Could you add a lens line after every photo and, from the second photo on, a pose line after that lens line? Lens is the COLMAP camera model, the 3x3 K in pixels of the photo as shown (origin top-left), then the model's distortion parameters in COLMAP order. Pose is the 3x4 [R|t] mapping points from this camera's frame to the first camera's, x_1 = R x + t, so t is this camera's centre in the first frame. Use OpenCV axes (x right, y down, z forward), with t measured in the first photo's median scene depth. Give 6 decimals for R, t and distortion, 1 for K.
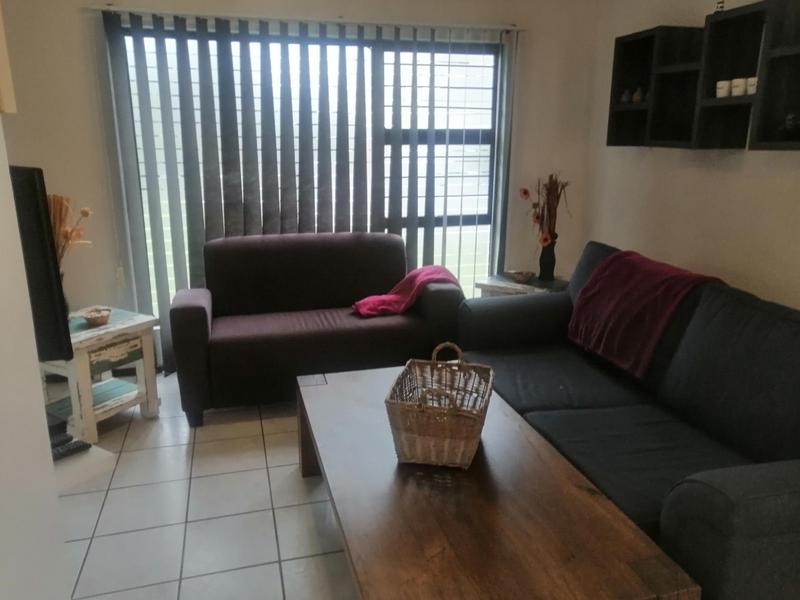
lens RADIAL K [[623.0, 0, 397.7], [0, 623.0, 298.0], [0, 0, 1]] dist [-0.014911, 0.044950]
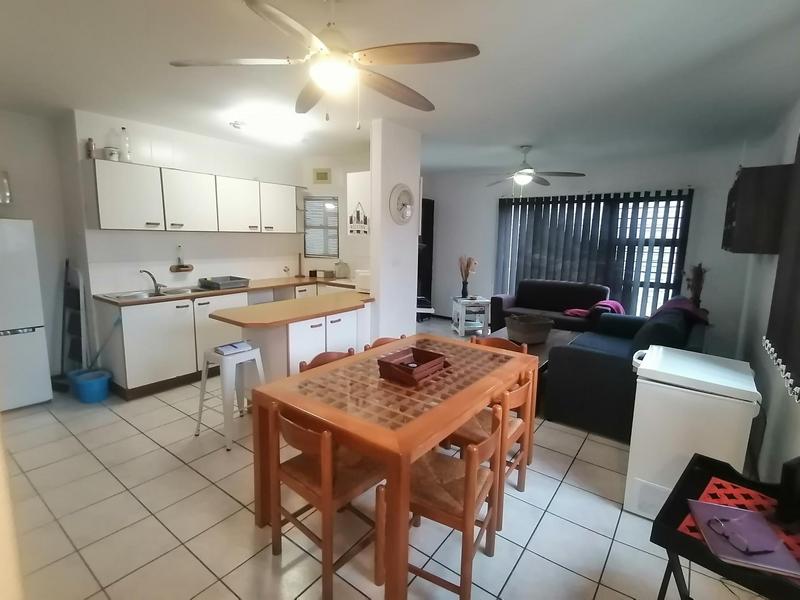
lens RADIAL K [[397.8, 0, 398.1], [0, 397.8, 295.3], [0, 0, 1]] dist [0.036219, 0.000054]
pose [[0.613355, 0.126798, -0.779563, 0.826502], [-0.215880, 0.976357, -0.011046, 0.124313], [0.759731, 0.175067, 0.626227, -0.518186]]
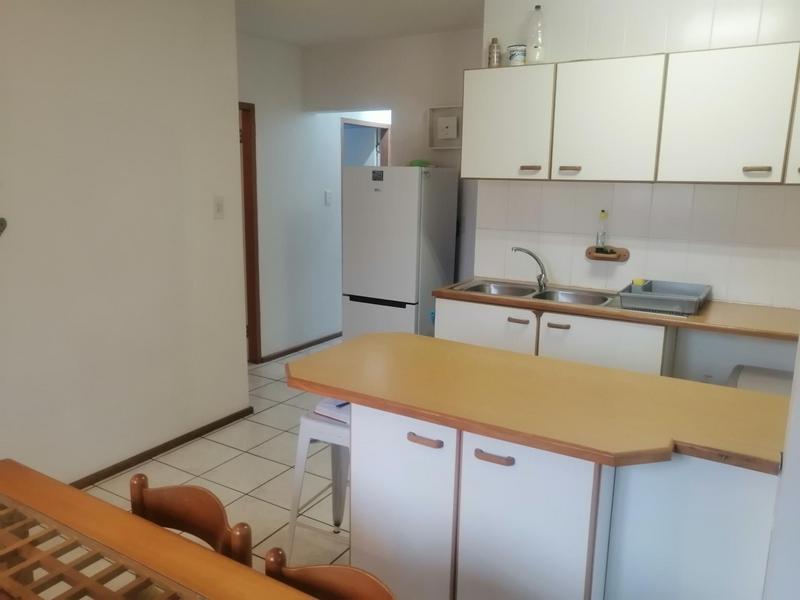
lens RADIAL K [[616.4, 0, 402.0], [0, 616.4, 298.3], [0, 0, 1]] dist [-0.012838, 0.036349]
pose [[-0.722210, 0.117504, -0.681620, 0.282961], [-0.196347, 0.910096, 0.364930, -0.081741], [0.663220, 0.397390, -0.634209, 0.268205]]
